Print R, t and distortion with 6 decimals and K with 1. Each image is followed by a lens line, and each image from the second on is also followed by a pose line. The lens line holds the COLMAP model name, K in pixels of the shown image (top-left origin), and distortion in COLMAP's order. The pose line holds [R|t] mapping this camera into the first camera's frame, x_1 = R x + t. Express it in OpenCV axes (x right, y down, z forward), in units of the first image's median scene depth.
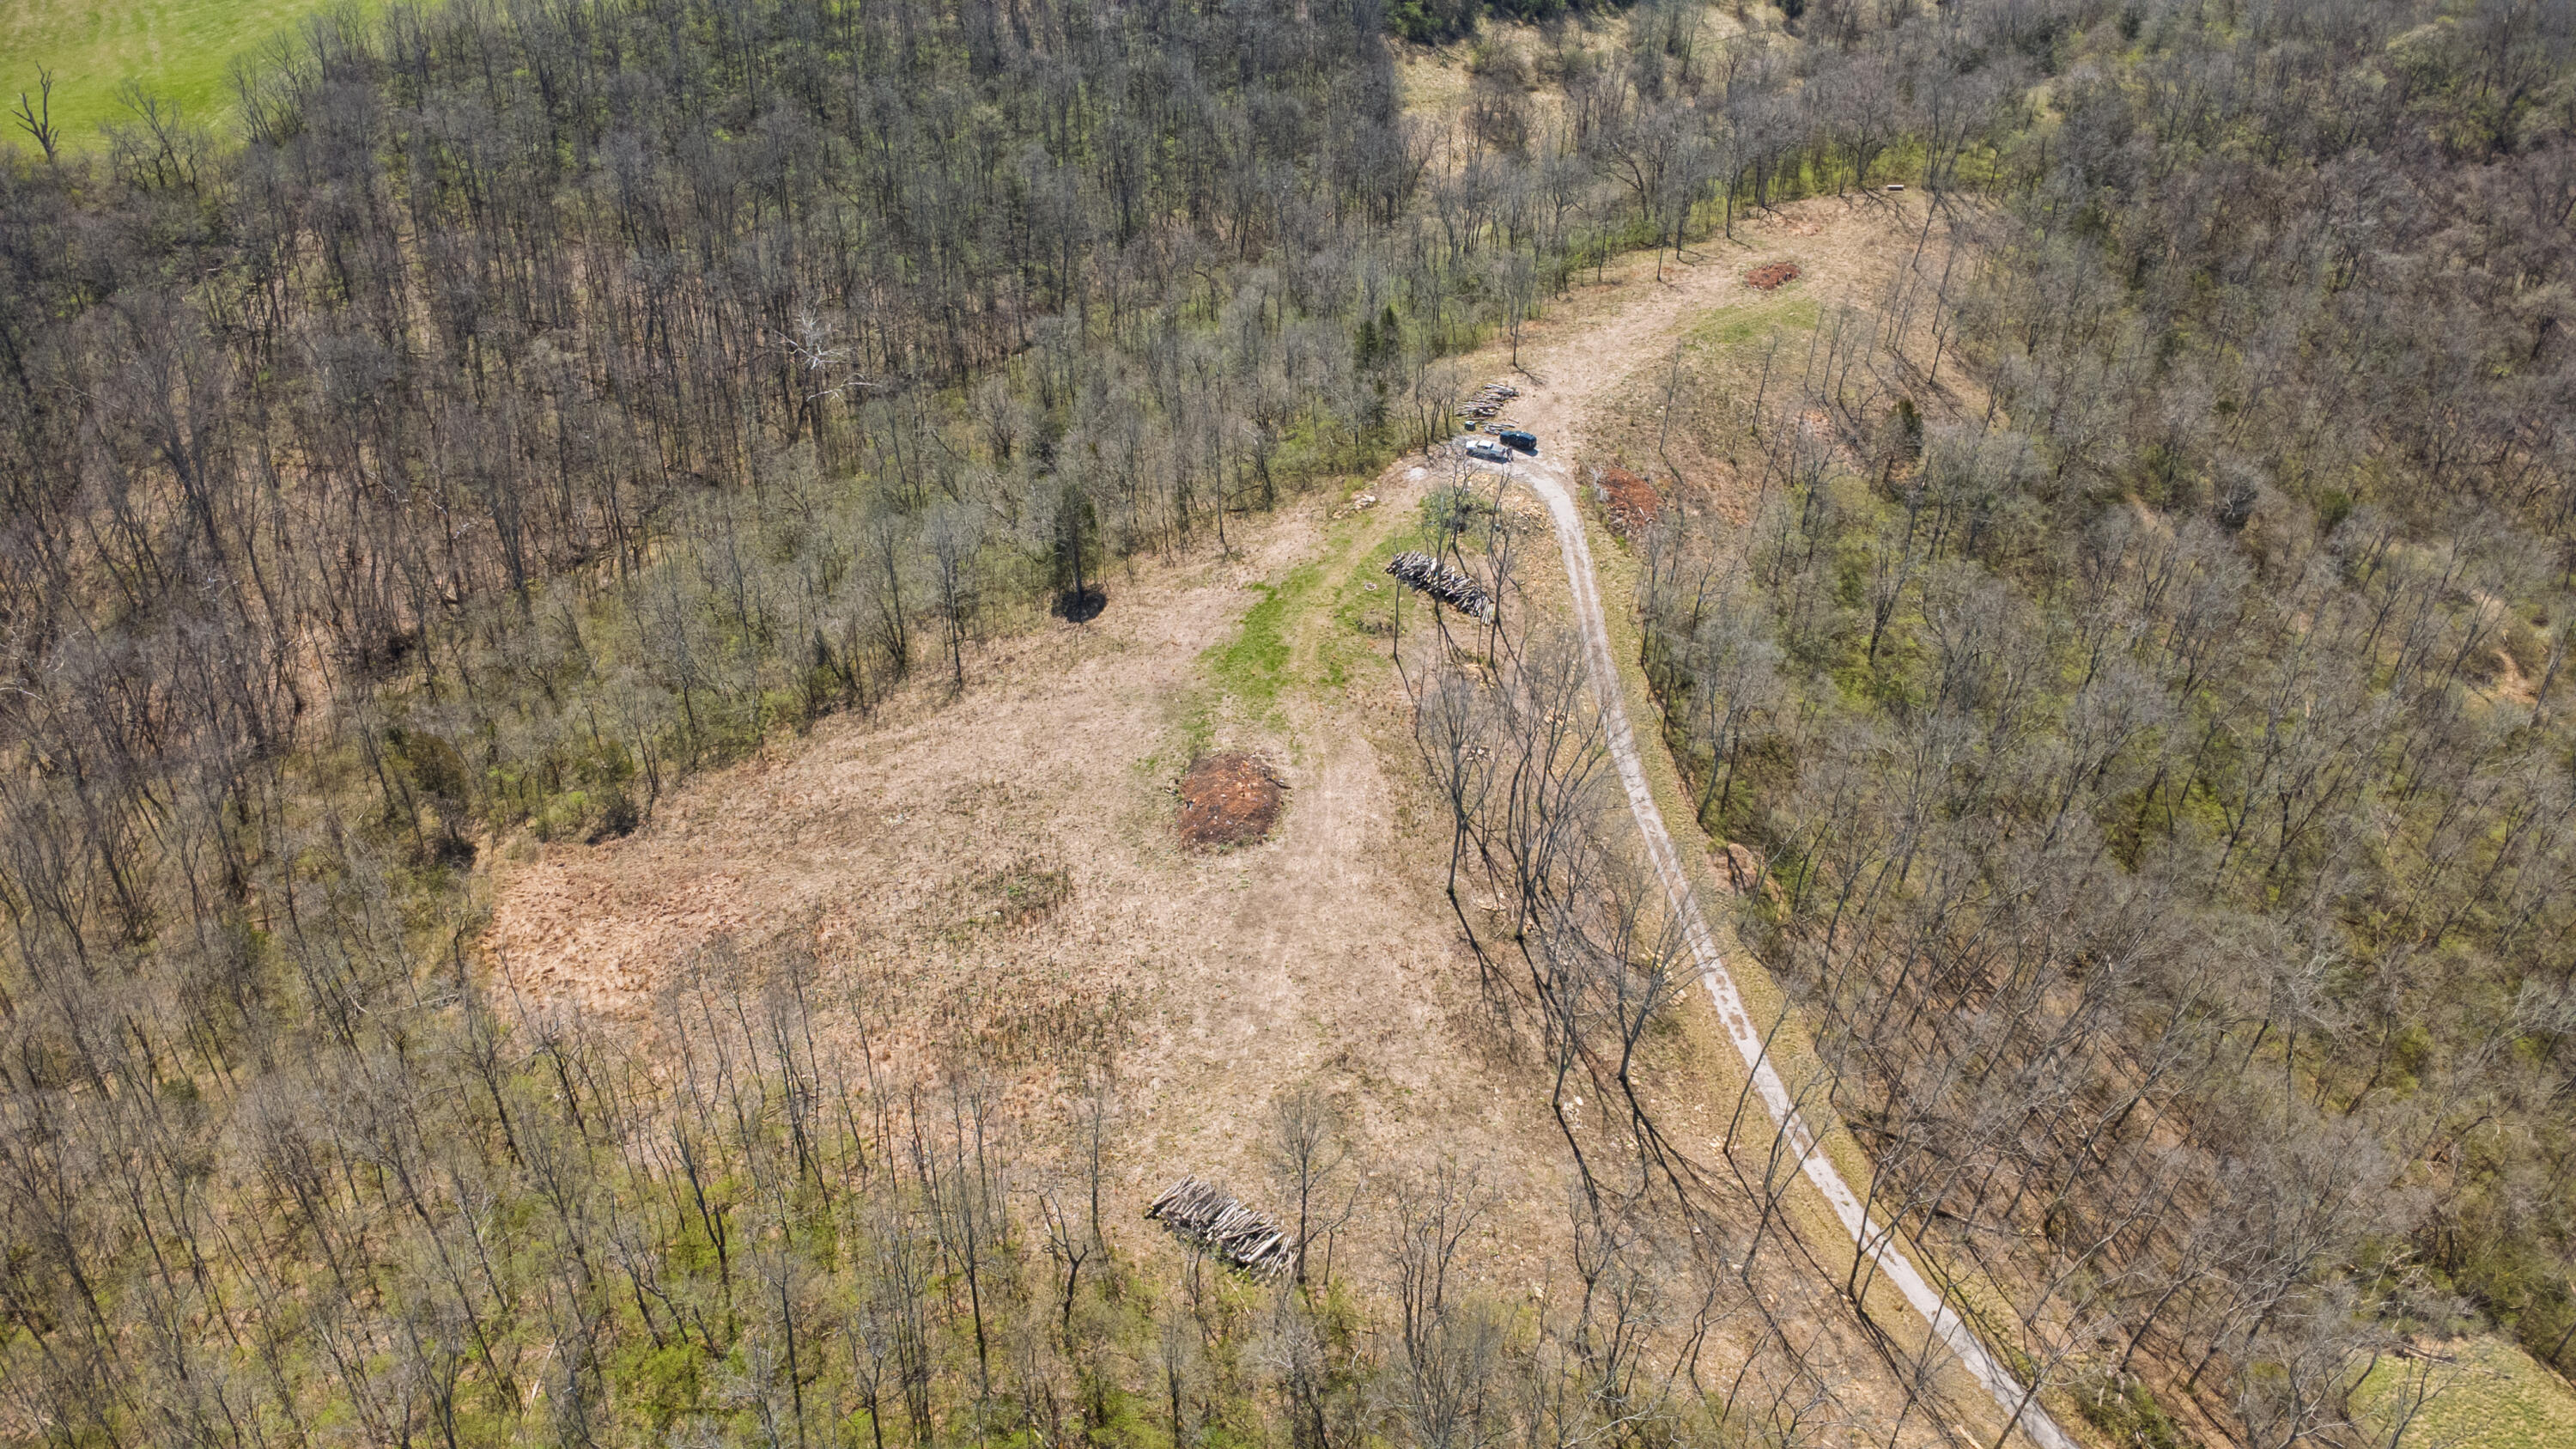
lens RADIAL K [[1808.1, 0, 1286.3], [0, 1808.1, 725.1], [0, 0, 1]] dist [0.013713, -0.000683]
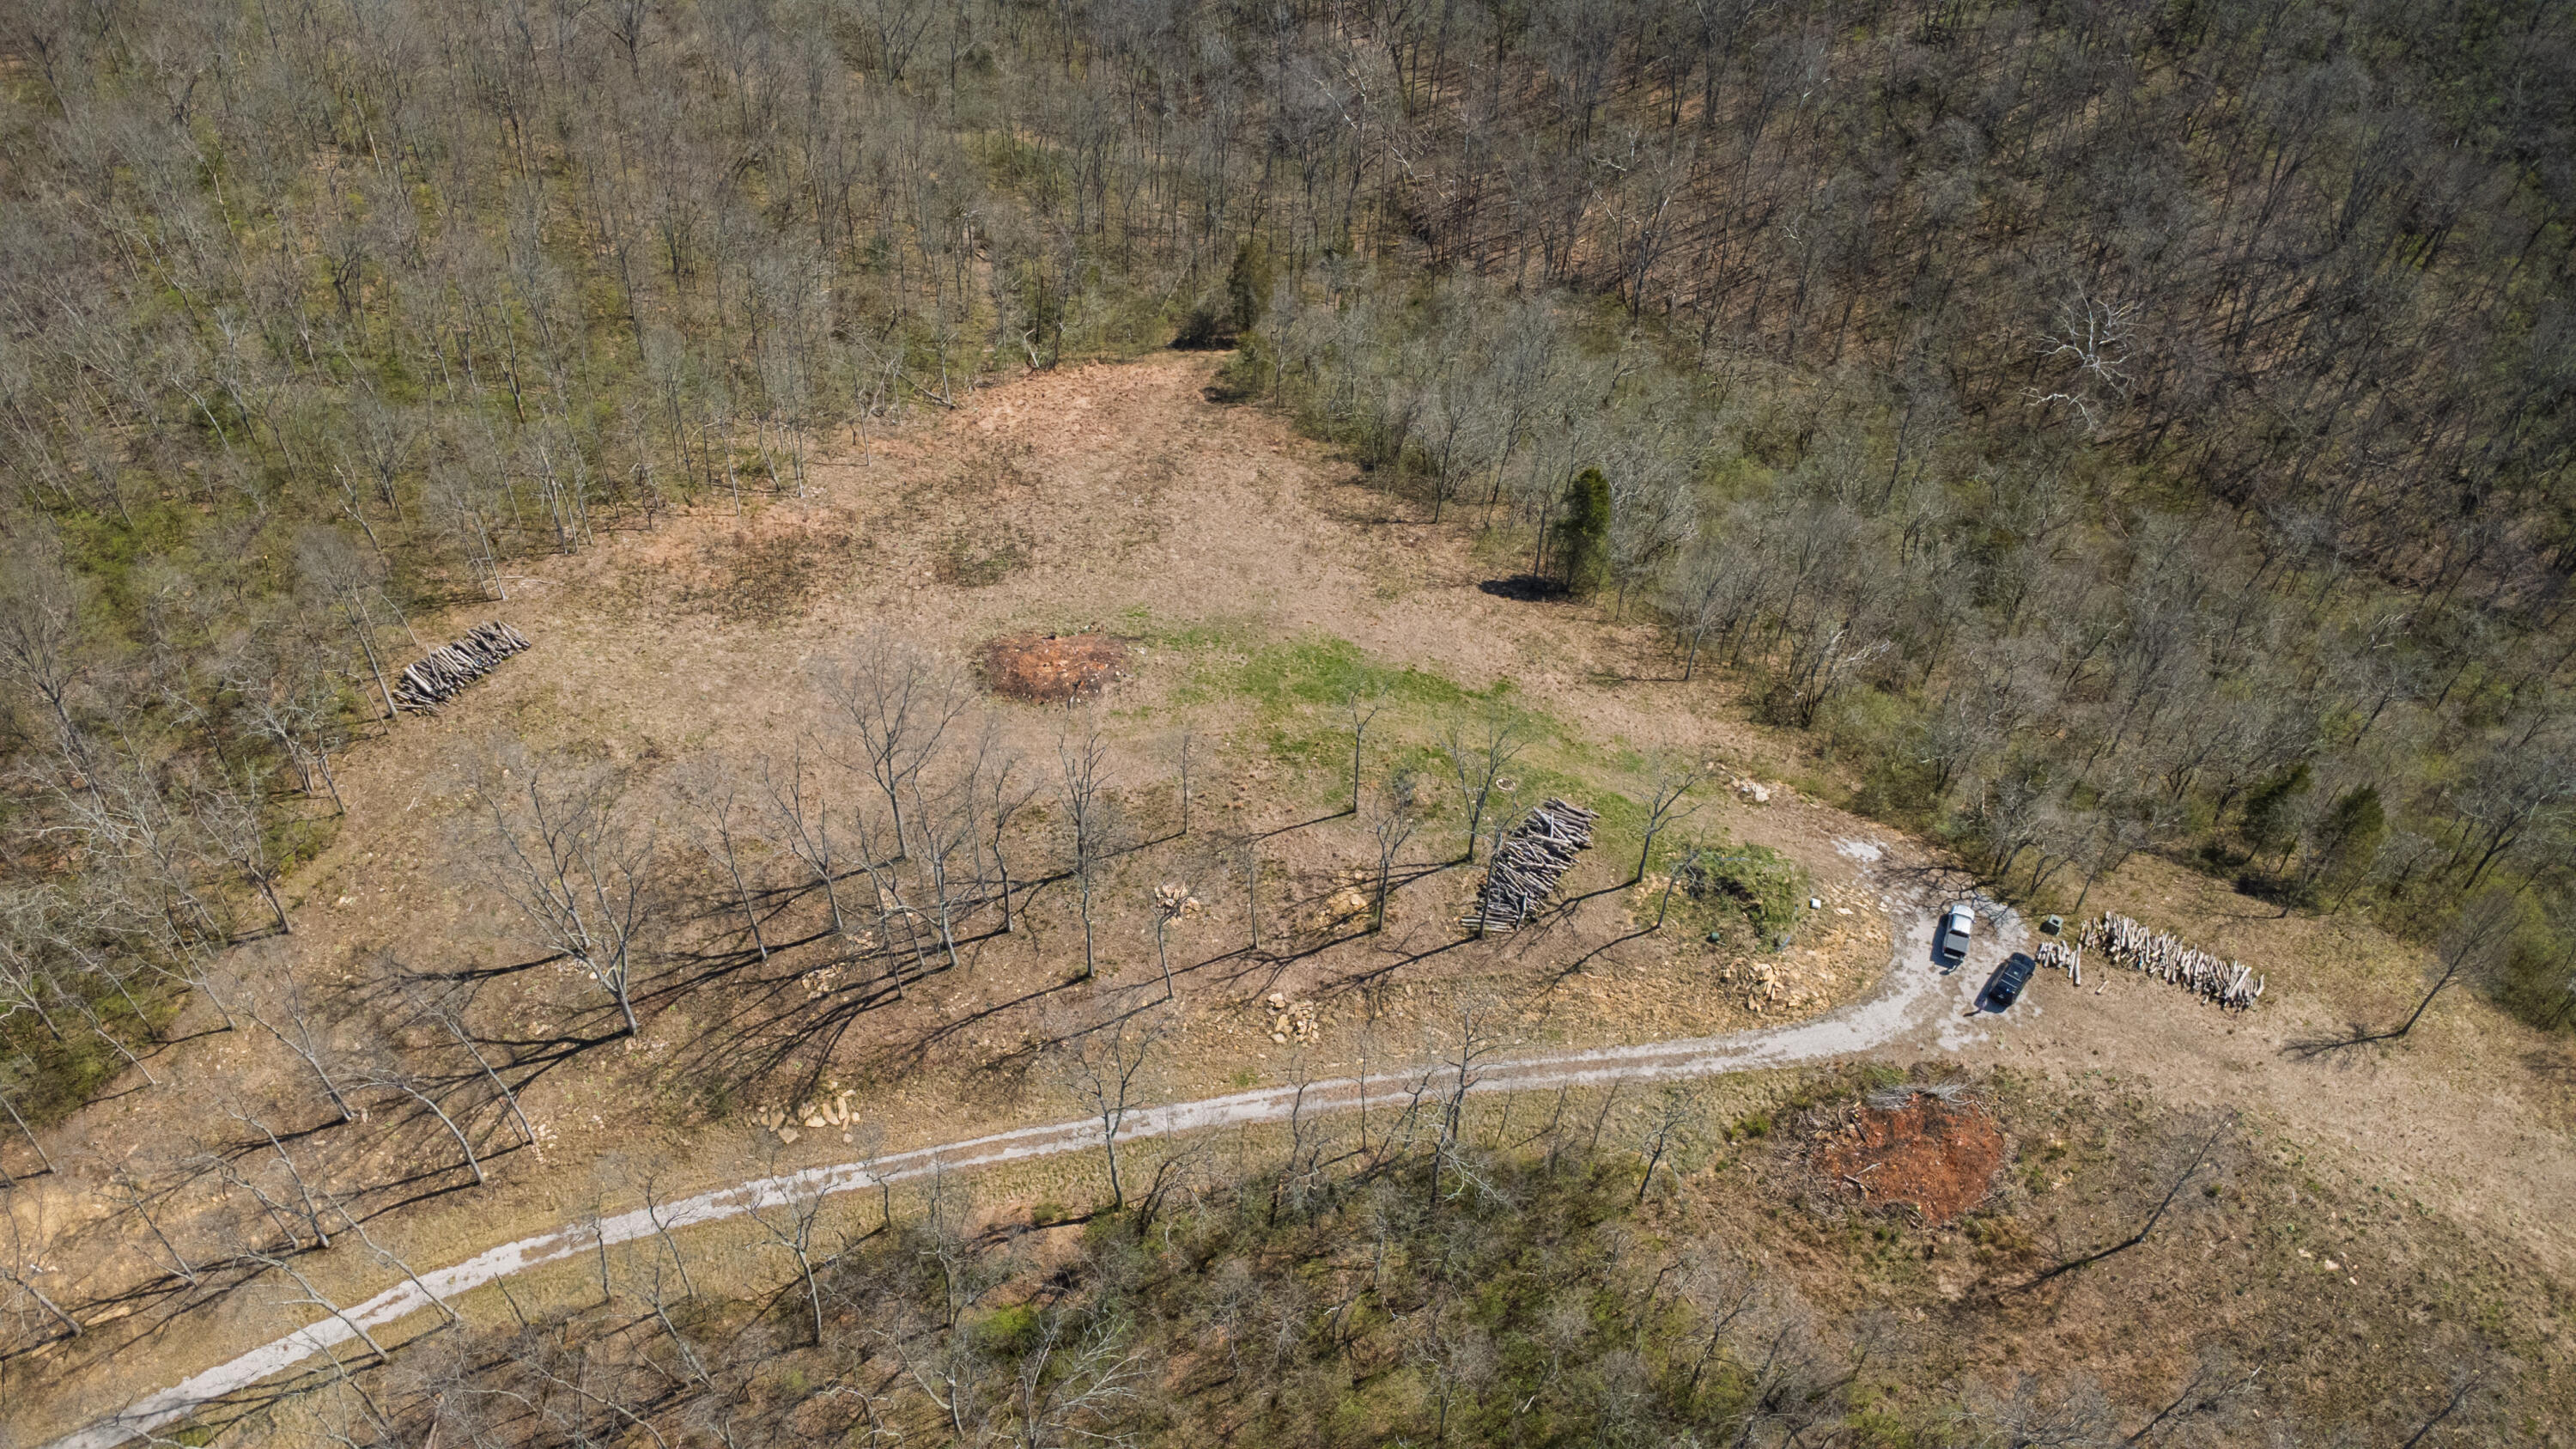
lens RADIAL K [[1808.1, 0, 1286.6], [0, 1808.1, 737.2], [0, 0, 1]] dist [0.013713, -0.000683]
pose [[0.010388, 0.683739, -0.729652, 0.514233], [-0.609212, 0.582960, 0.537604, -0.388101], [0.792939, 0.438928, 0.422599, 0.574887]]
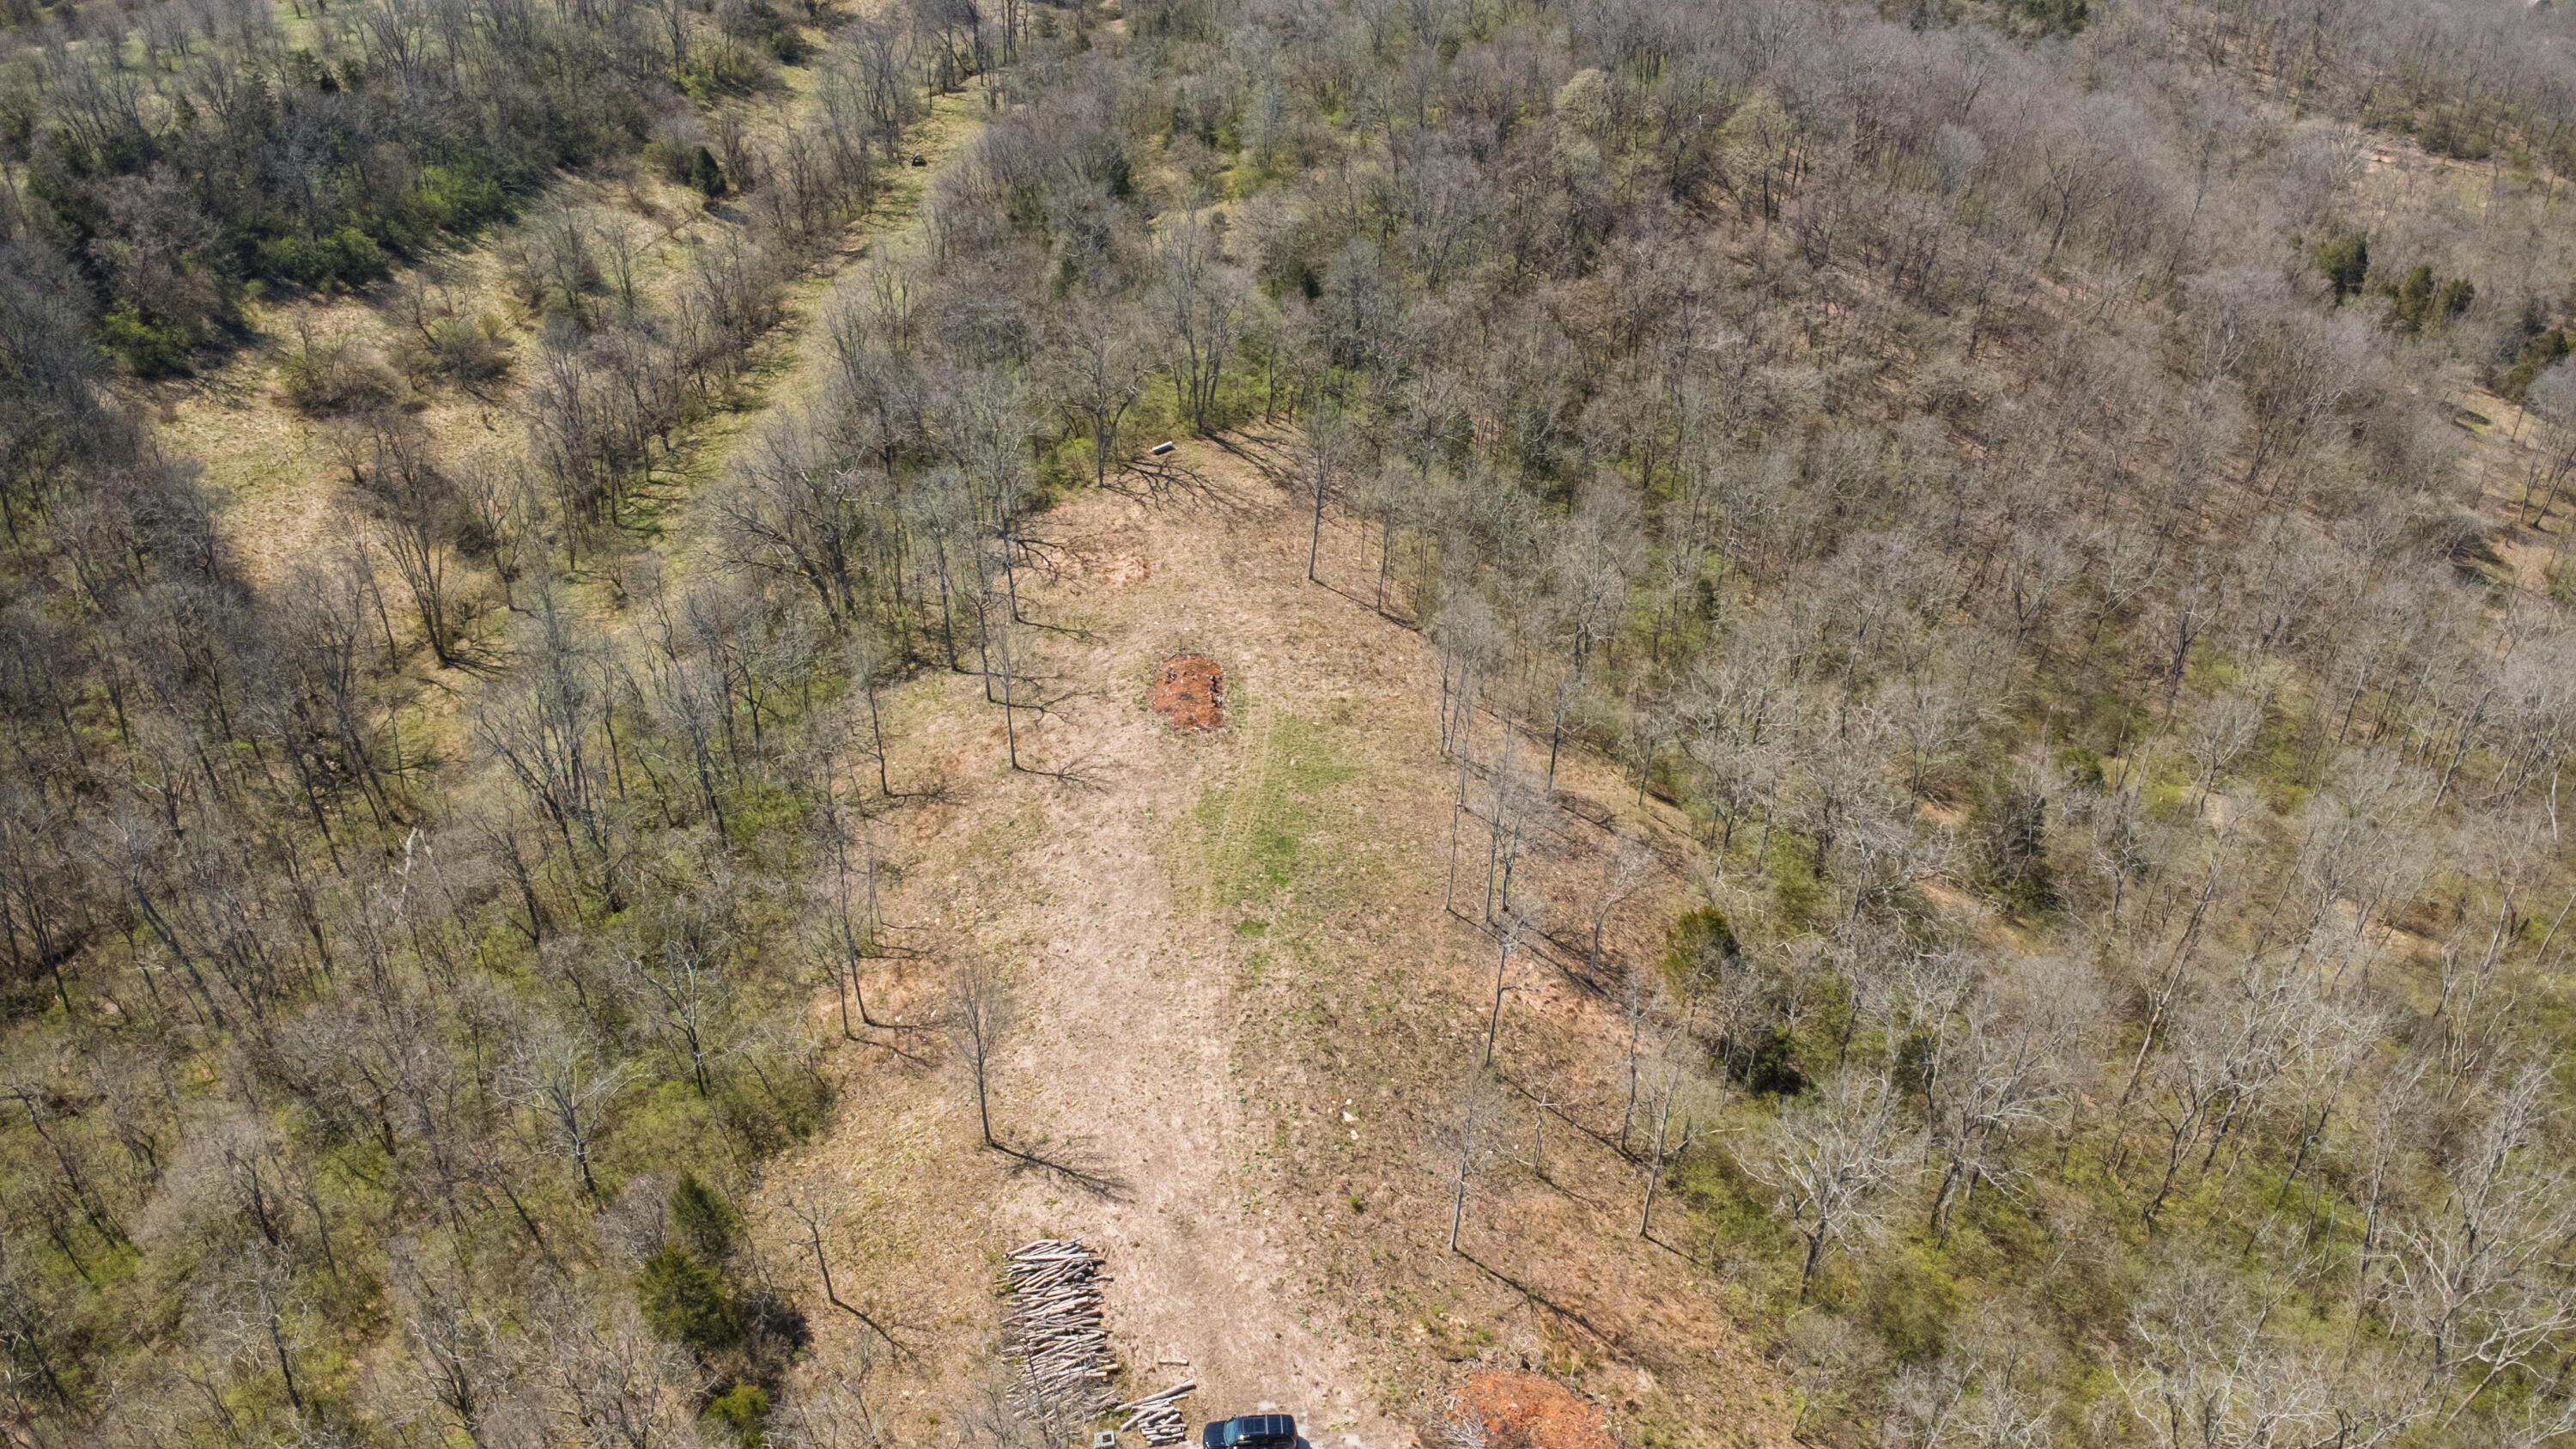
lens RADIAL K [[1808.1, 0, 1293.4], [0, 1808.1, 721.5], [0, 0, 1]] dist [0.013713, -0.000683]
pose [[0.745417, -0.365517, 0.557450, -0.034652], [0.386195, 0.918419, 0.085786, -0.355259], [-0.543329, 0.151338, 0.825766, 0.666830]]
